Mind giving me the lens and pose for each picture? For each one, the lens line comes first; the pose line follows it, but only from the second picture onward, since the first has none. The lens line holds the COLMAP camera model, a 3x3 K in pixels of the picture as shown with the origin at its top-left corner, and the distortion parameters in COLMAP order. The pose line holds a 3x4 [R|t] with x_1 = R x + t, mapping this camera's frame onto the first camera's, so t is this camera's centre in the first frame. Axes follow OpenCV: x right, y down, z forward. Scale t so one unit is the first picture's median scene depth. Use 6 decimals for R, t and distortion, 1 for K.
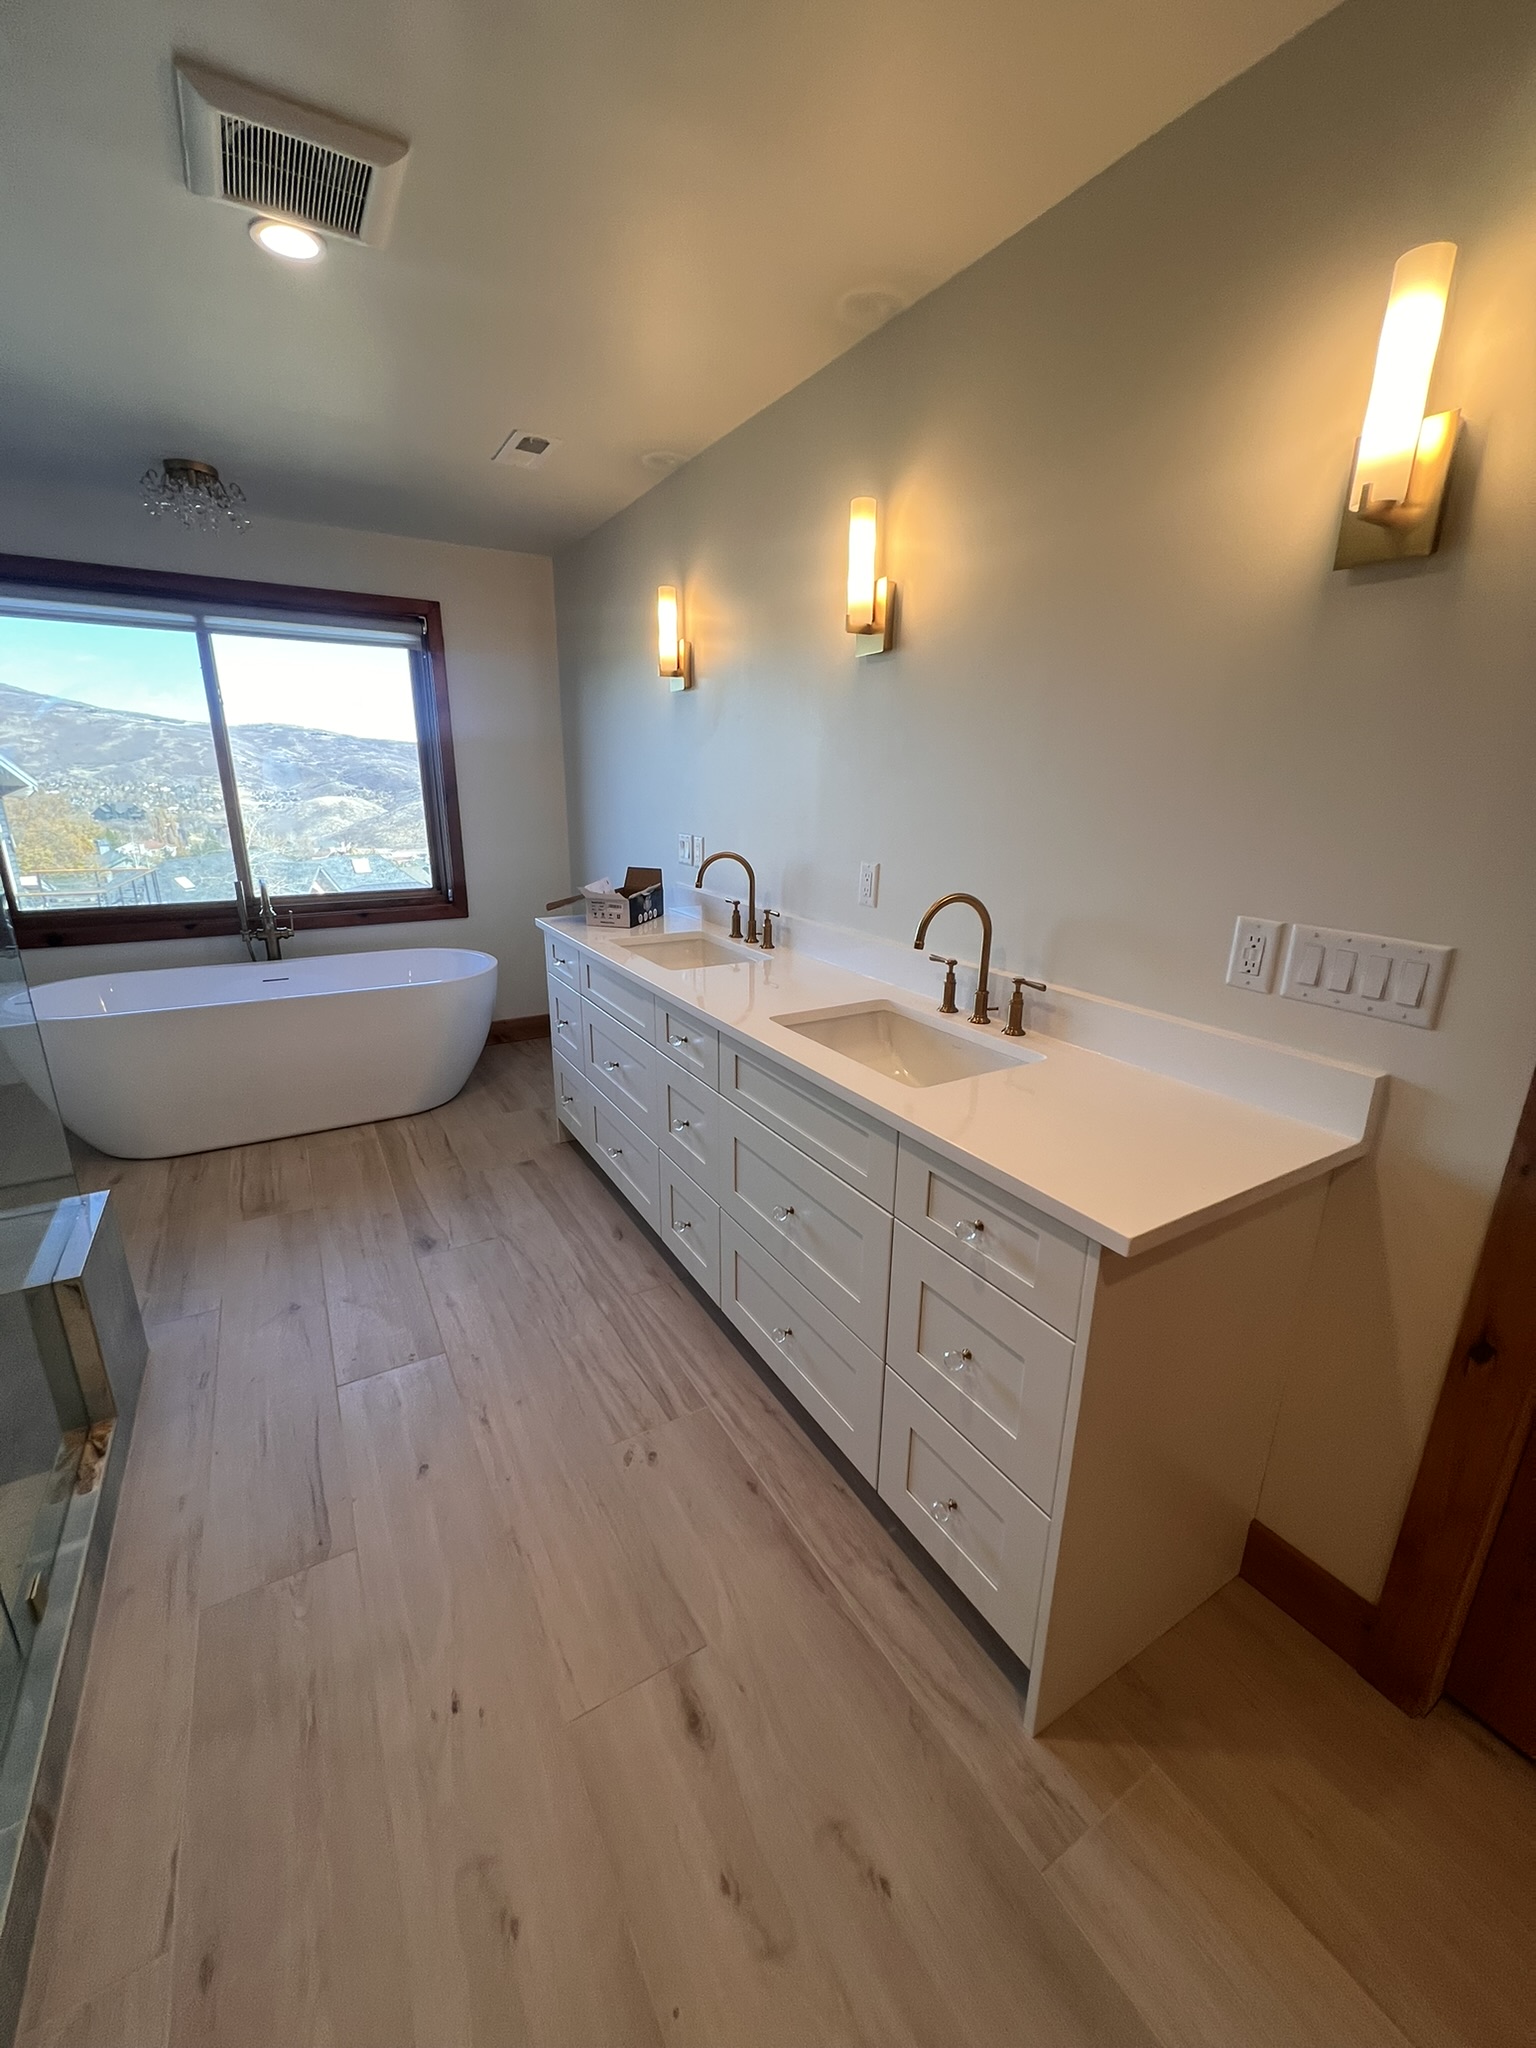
lens RADIAL K [[817.9, 0, 772.0], [0, 817.9, 1020.6], [0, 0, 1]] dist [-0.002110, 0.000686]
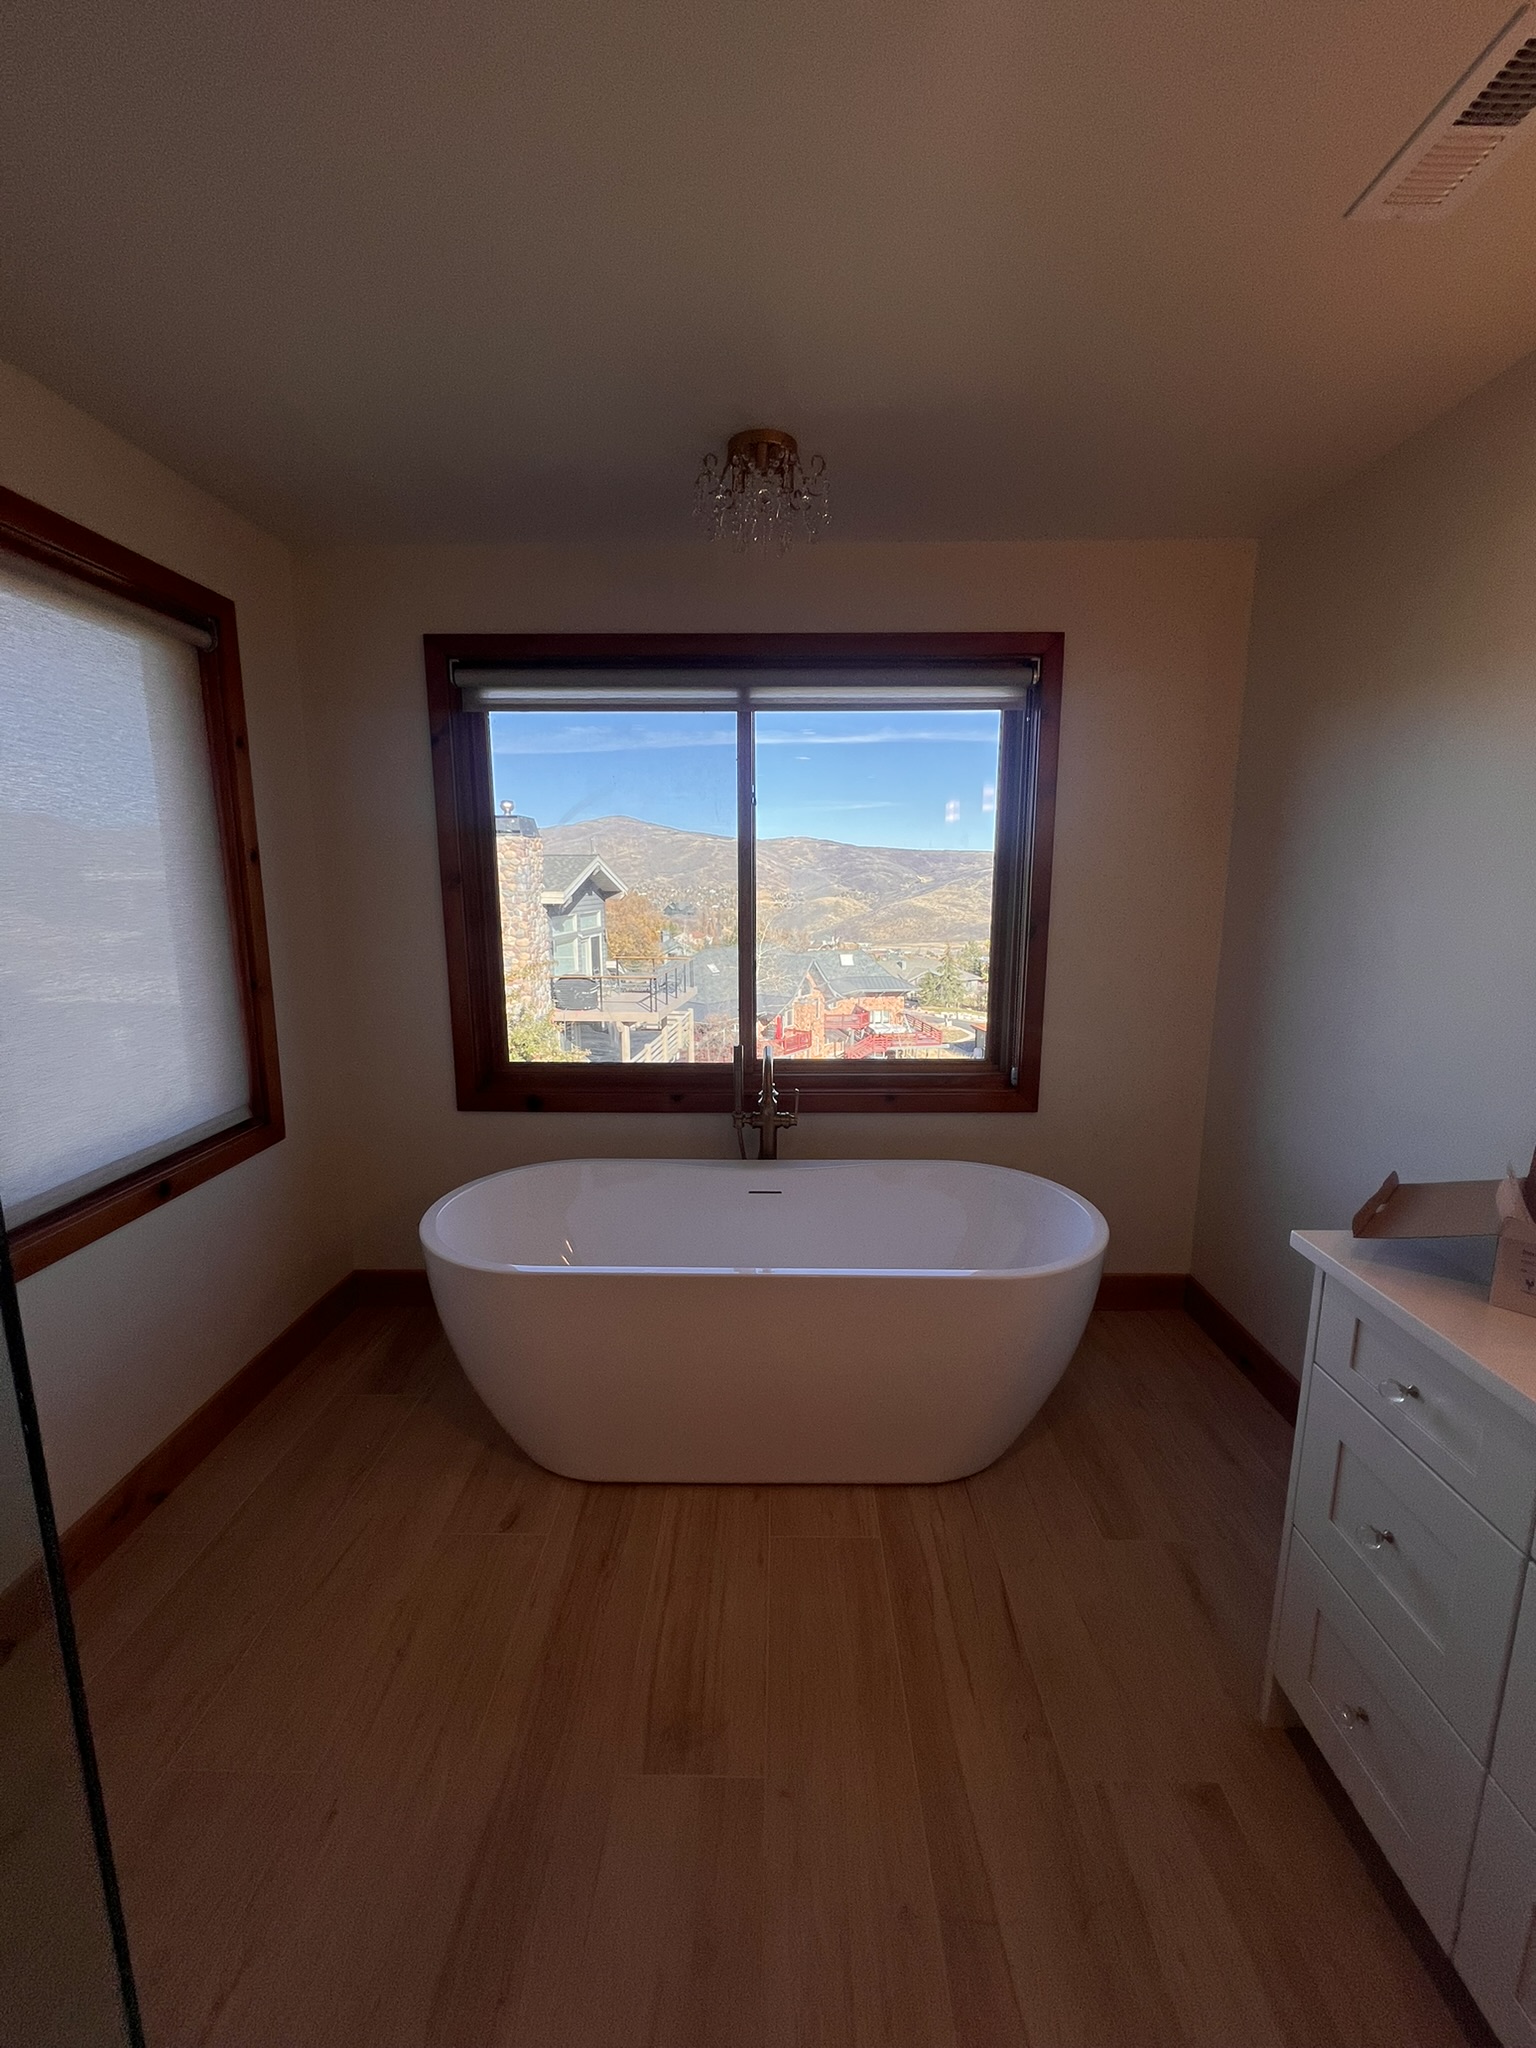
lens RADIAL K [[817.9, 0, 773.4], [0, 817.9, 1020.0], [0, 0, 1]] dist [-0.002110, 0.000686]
pose [[0.854053, 0.077602, -0.514365, -0.368042], [-0.137882, 0.987212, -0.080000, -0.192978], [0.501579, 0.139246, 0.853832, 0.565138]]
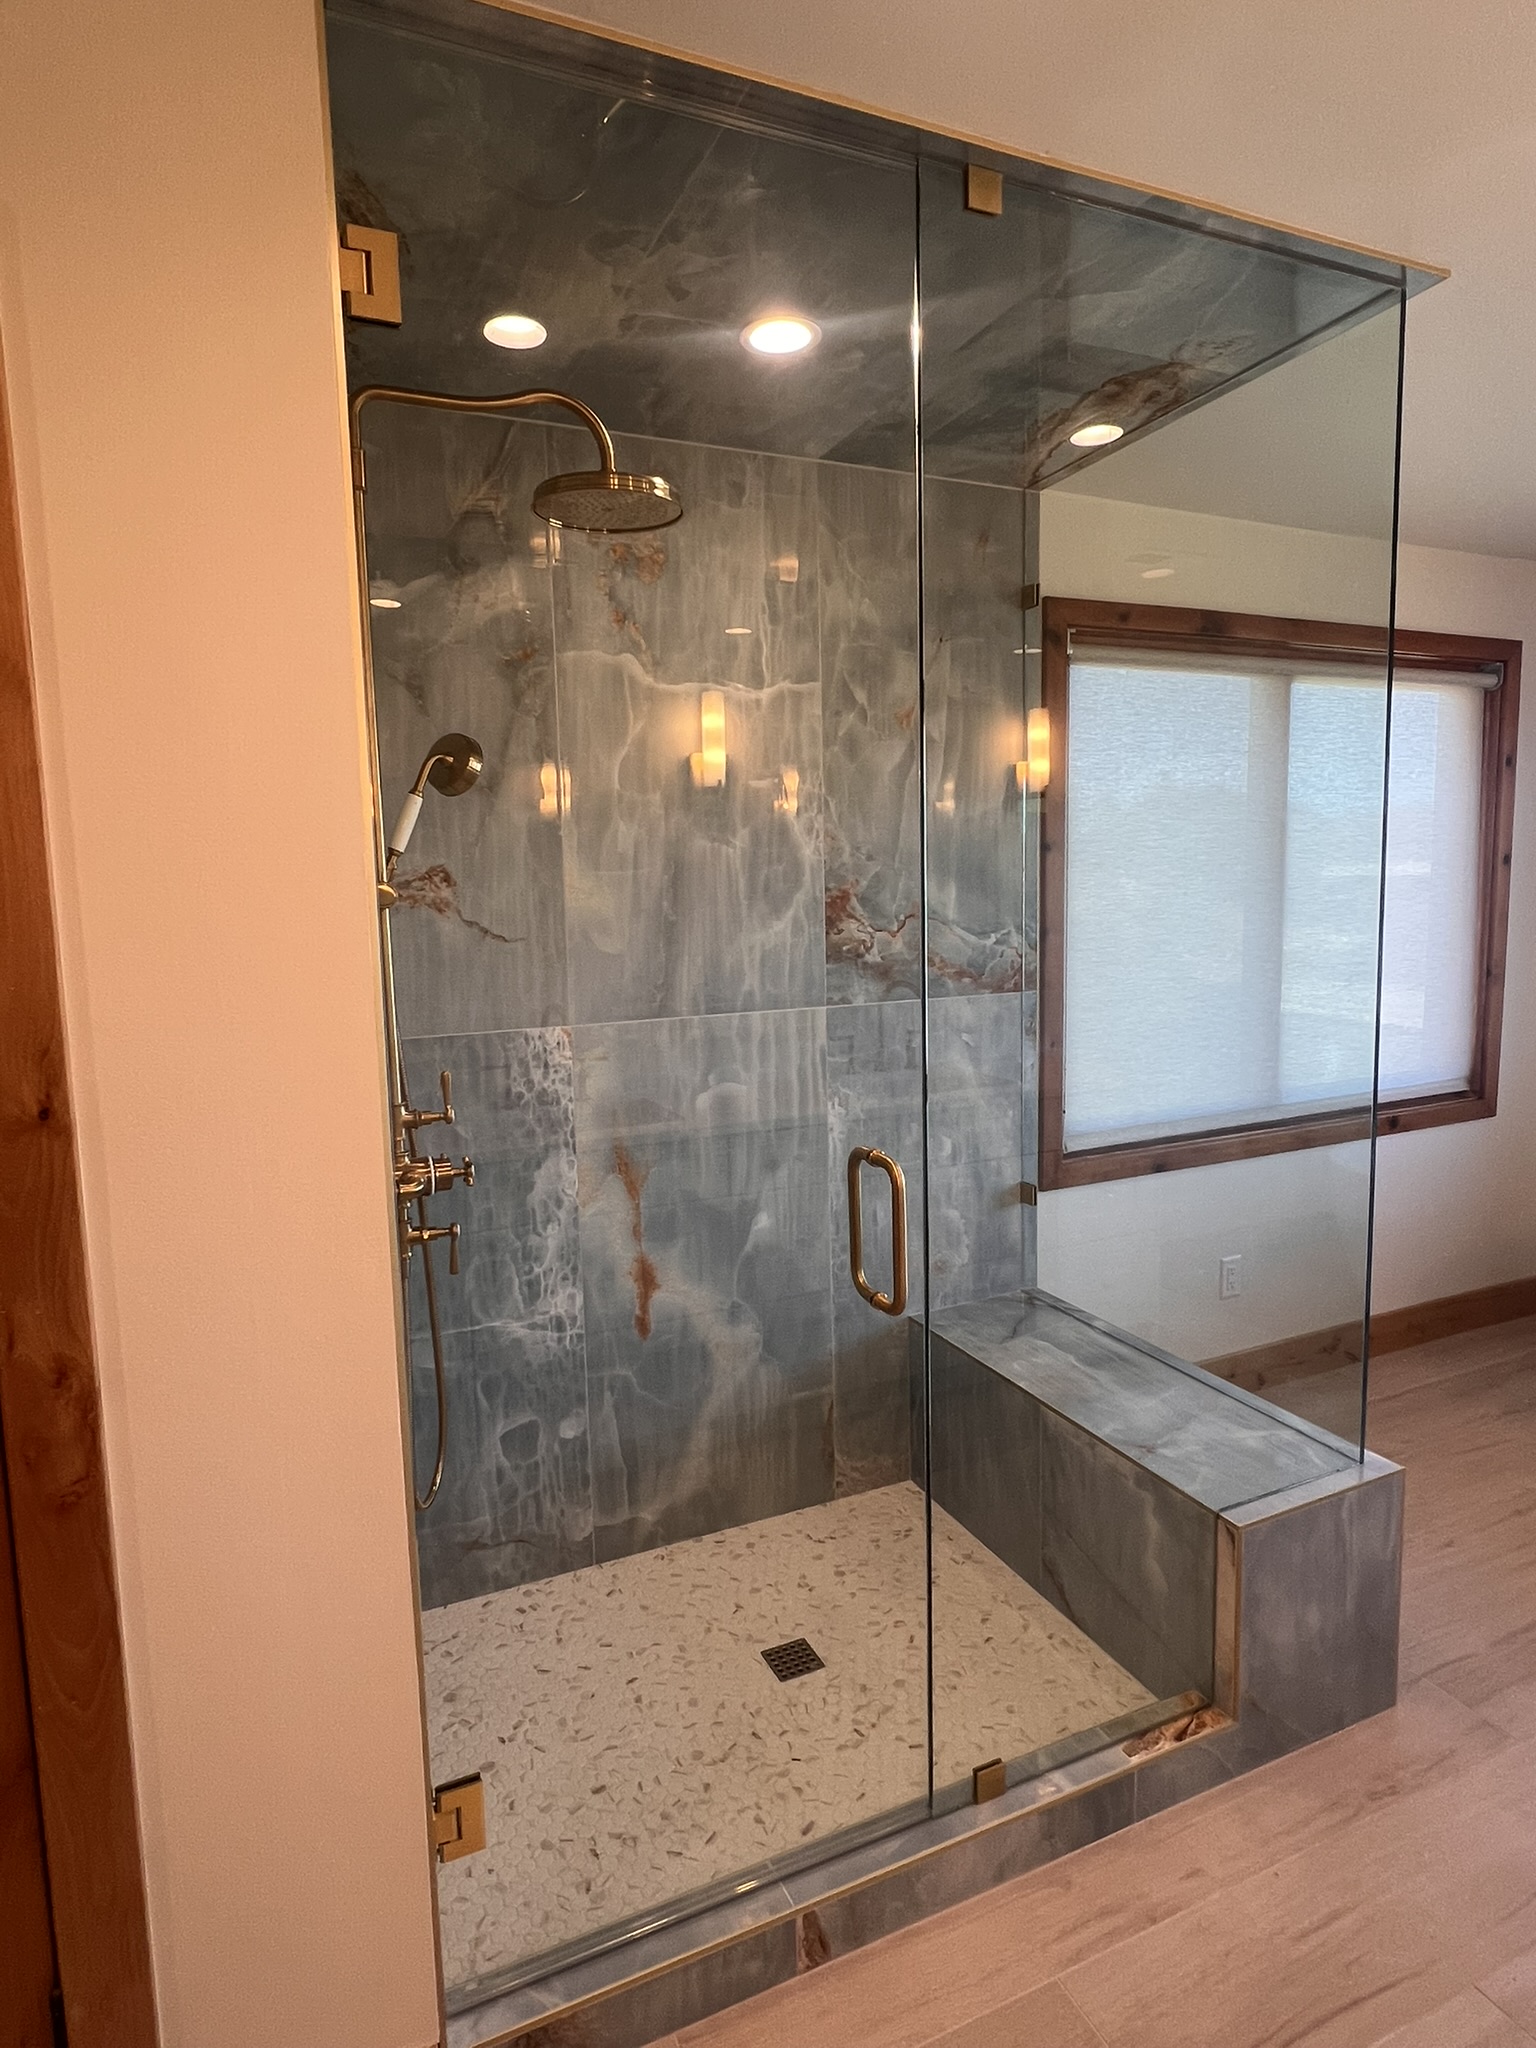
lens RADIAL K [[1144.3, 0, 765.5], [0, 1144.3, 1006.9], [0, 0, 1]] dist [-0.002925, 0.002147]
pose [[-0.117255, 0.096392, -0.988413, 0.179997], [-0.260657, 0.957397, 0.124290, -0.127263], [0.958284, 0.272211, -0.087135, 0.320292]]
